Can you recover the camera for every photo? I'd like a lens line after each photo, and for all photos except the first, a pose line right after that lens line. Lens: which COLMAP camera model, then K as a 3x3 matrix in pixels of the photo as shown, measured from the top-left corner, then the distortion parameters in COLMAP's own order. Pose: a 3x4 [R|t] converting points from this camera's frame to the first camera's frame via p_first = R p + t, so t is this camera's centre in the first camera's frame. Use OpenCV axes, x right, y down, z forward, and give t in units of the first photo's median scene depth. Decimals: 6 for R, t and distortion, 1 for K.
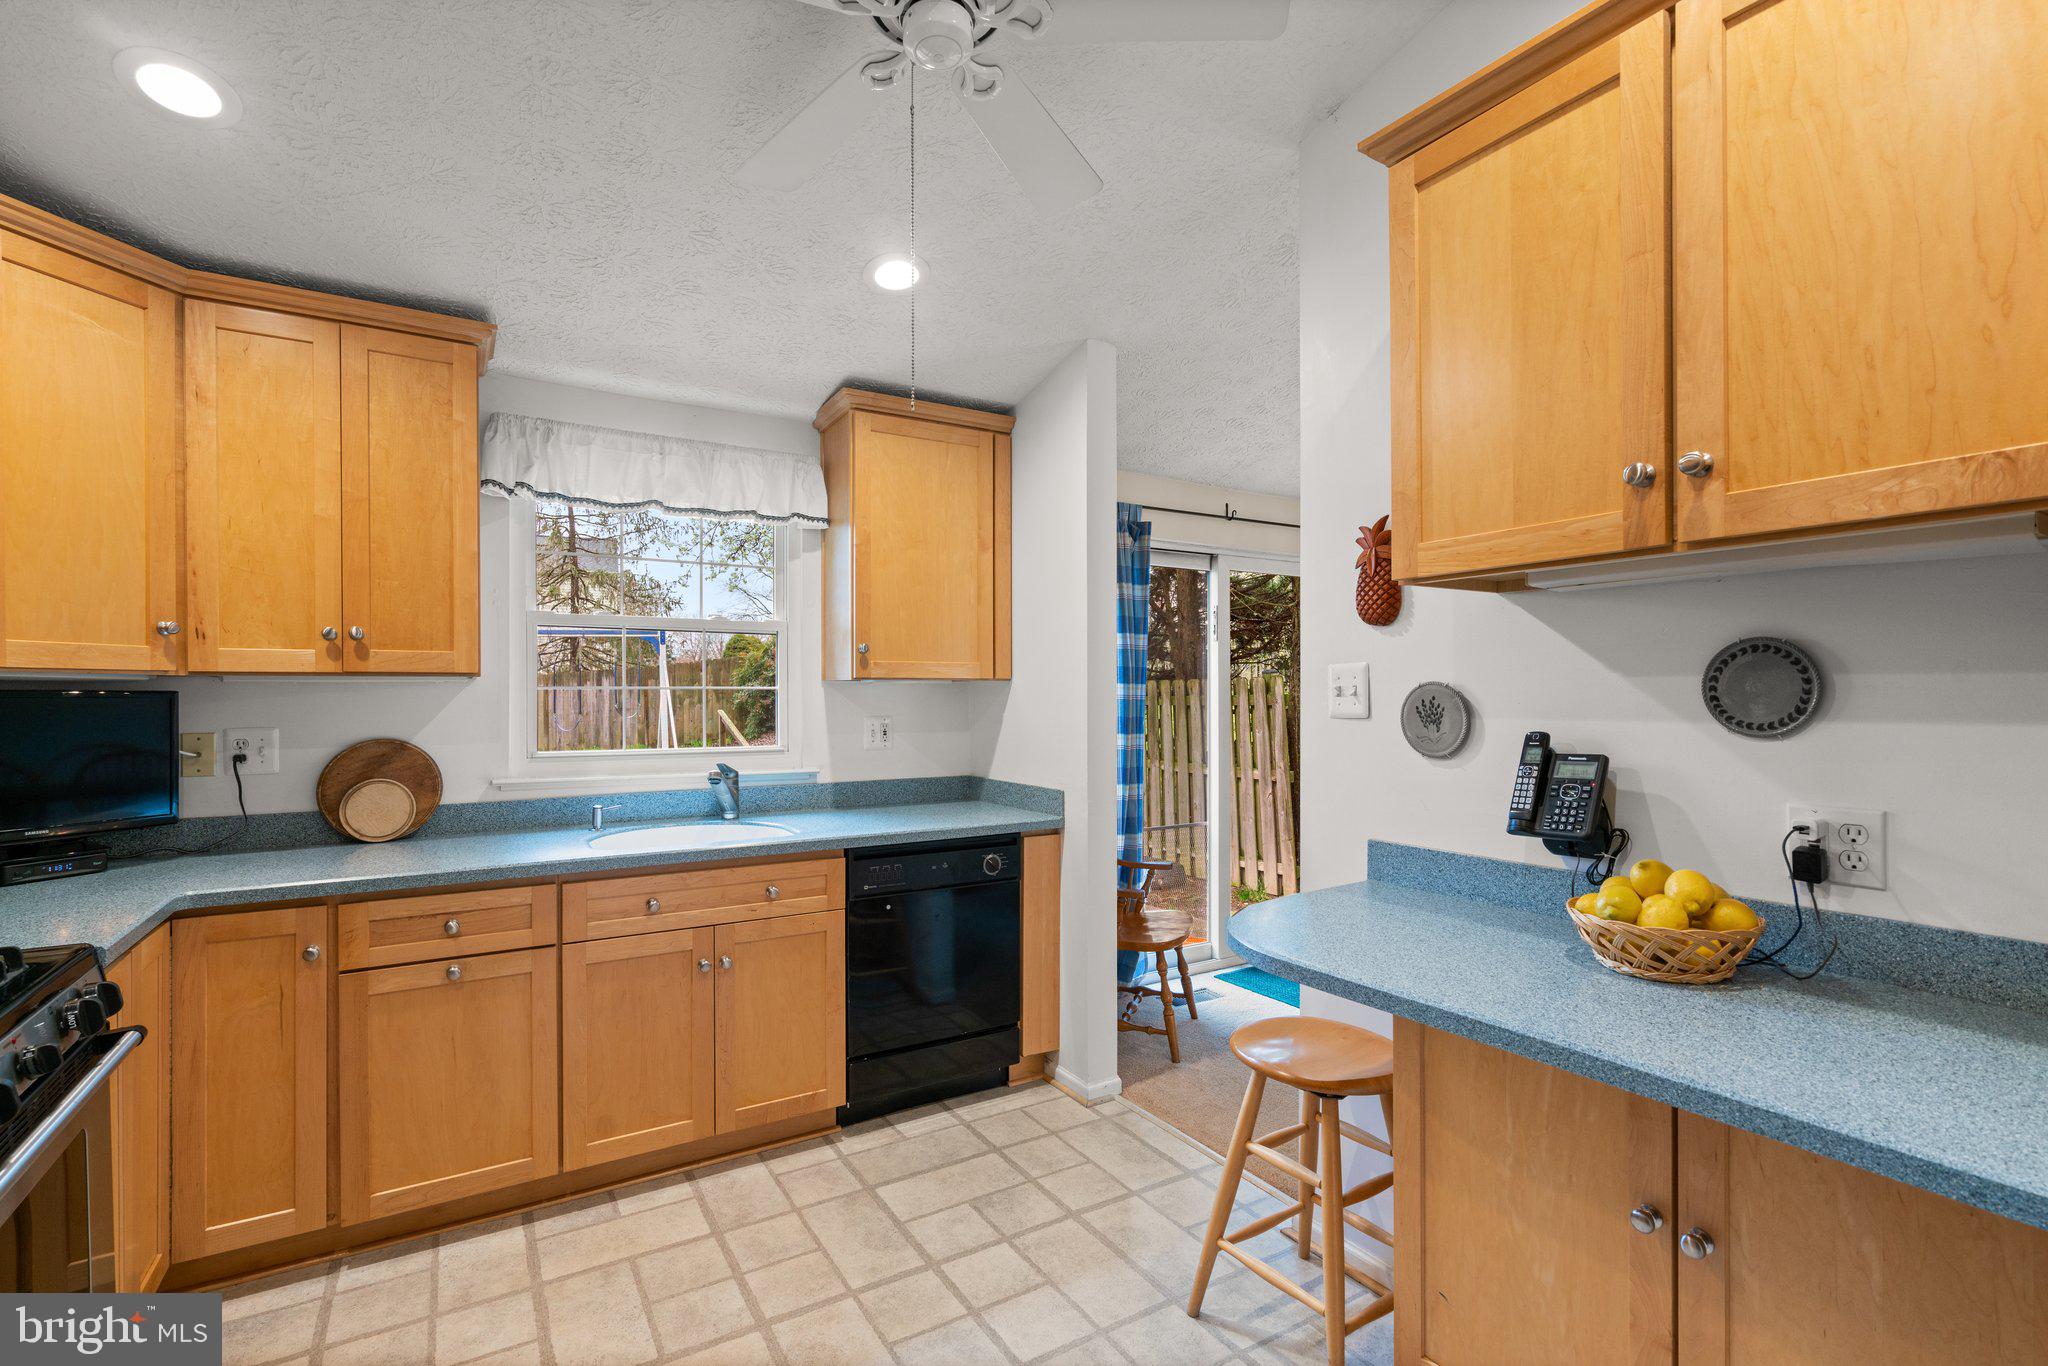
lens RADIAL K [[932.5, 0, 1025.5], [0, 932.5, 691.4], [0, 0, 1]] dist [-0.007241, 0.002295]
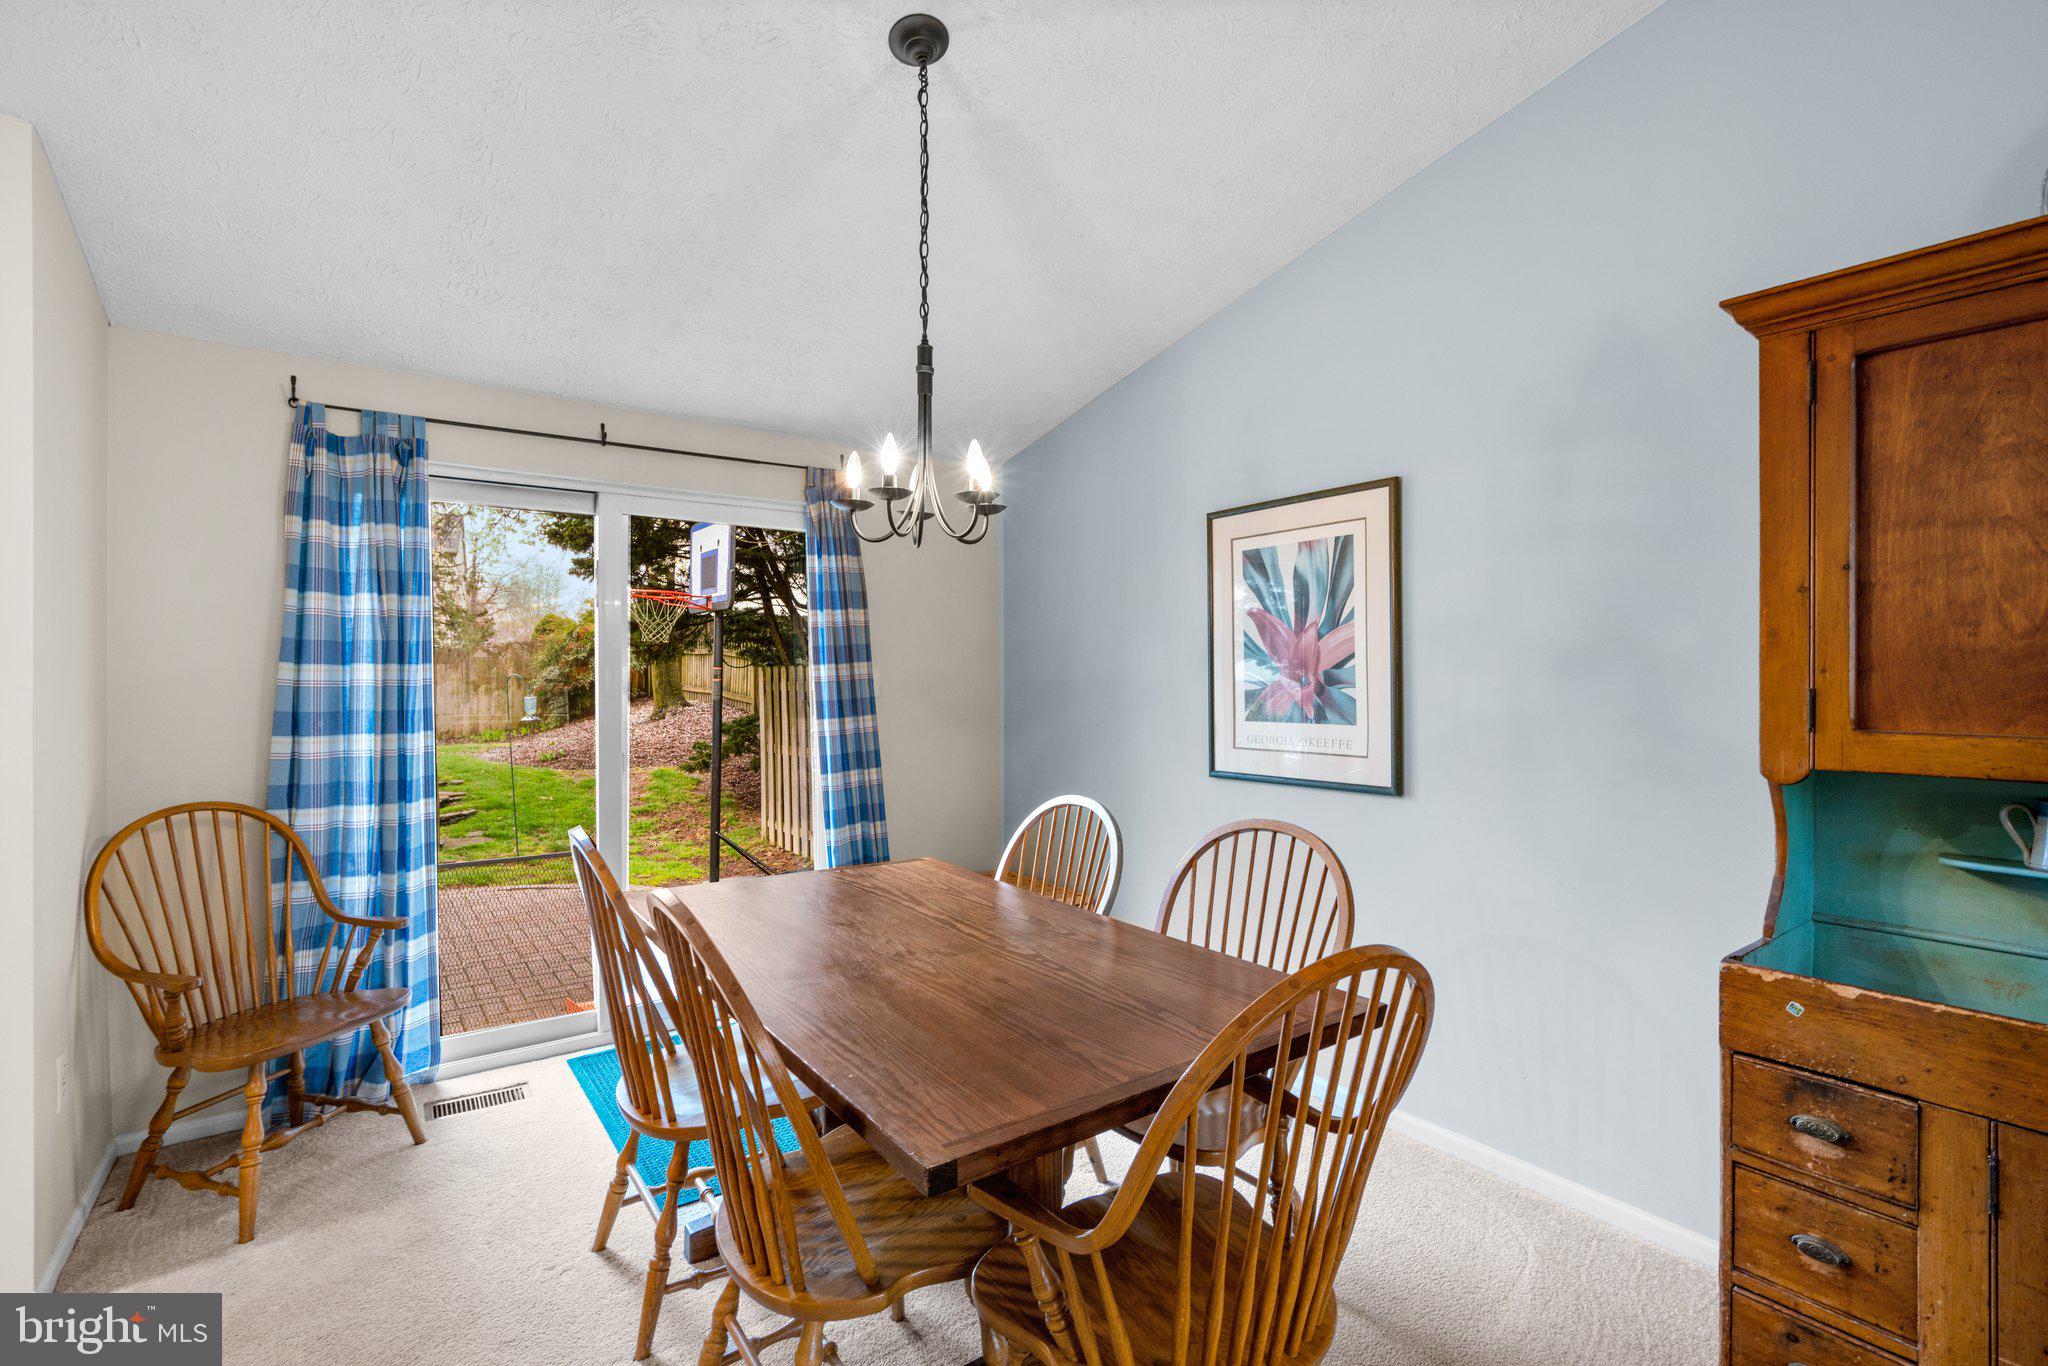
lens RADIAL K [[932.5, 0, 1028.4], [0, 932.5, 672.4], [0, 0, 1]] dist [-0.007241, 0.002295]
pose [[0.997092, 0.000953, 0.076197, 0.586685], [-0.000714, 0.999995, -0.003160, 0.000227], [-0.076200, 0.003097, 0.997088, 0.267394]]
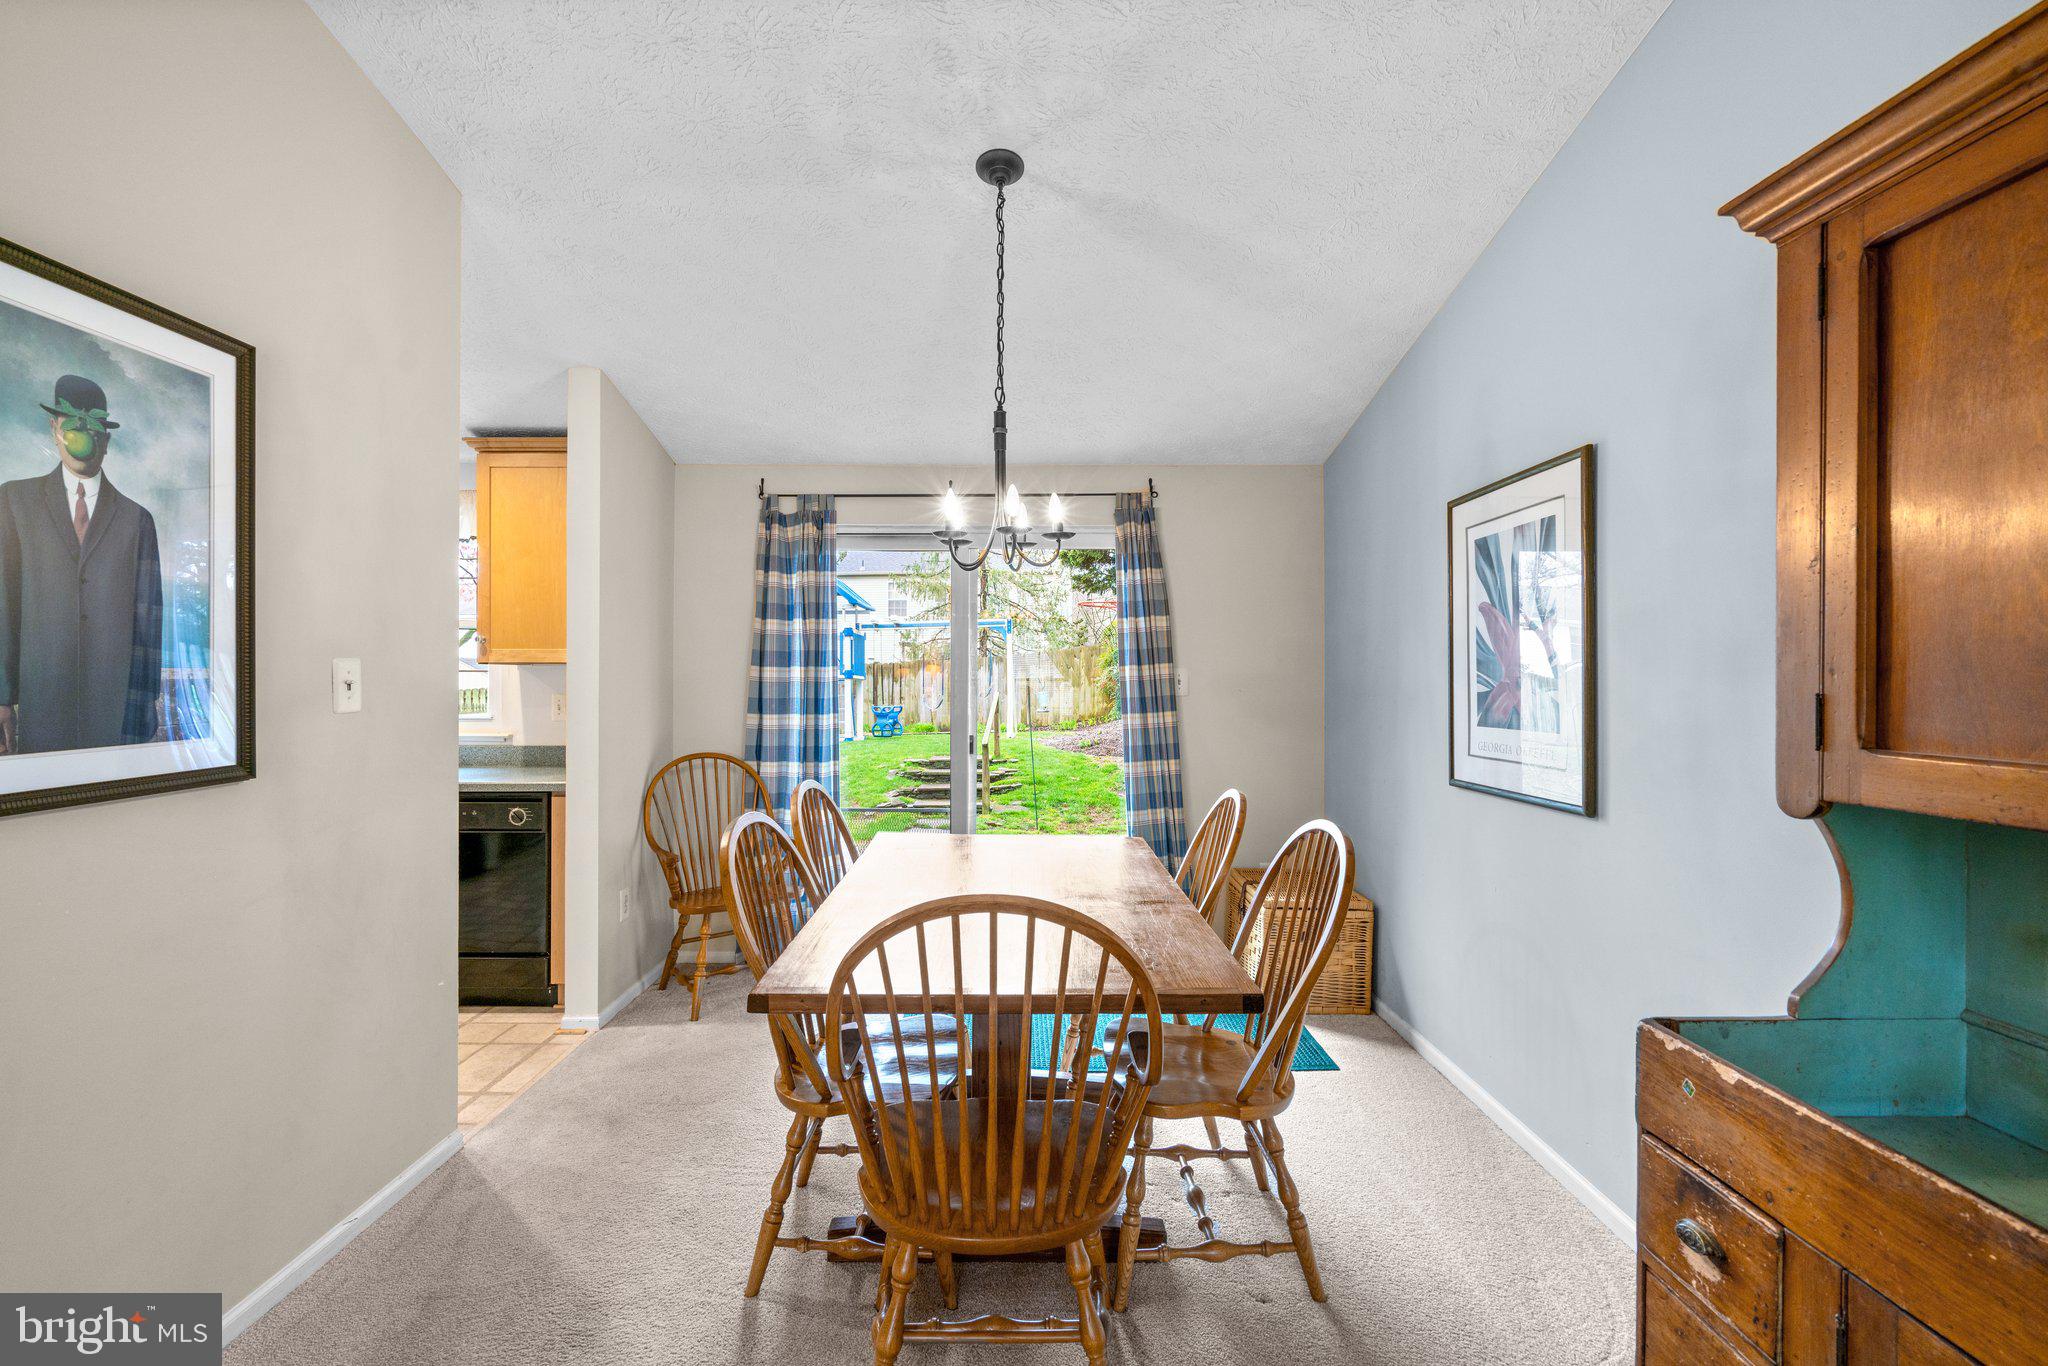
lens RADIAL K [[932.5, 0, 1026.2], [0, 932.5, 670.3], [0, 0, 1]] dist [-0.007241, 0.002295]
pose [[0.856502, 0.000762, -0.516143, 0.907948], [-0.003904, 0.999980, -0.005002, 0.000514], [0.516129, 0.006299, 0.856488, 0.244246]]
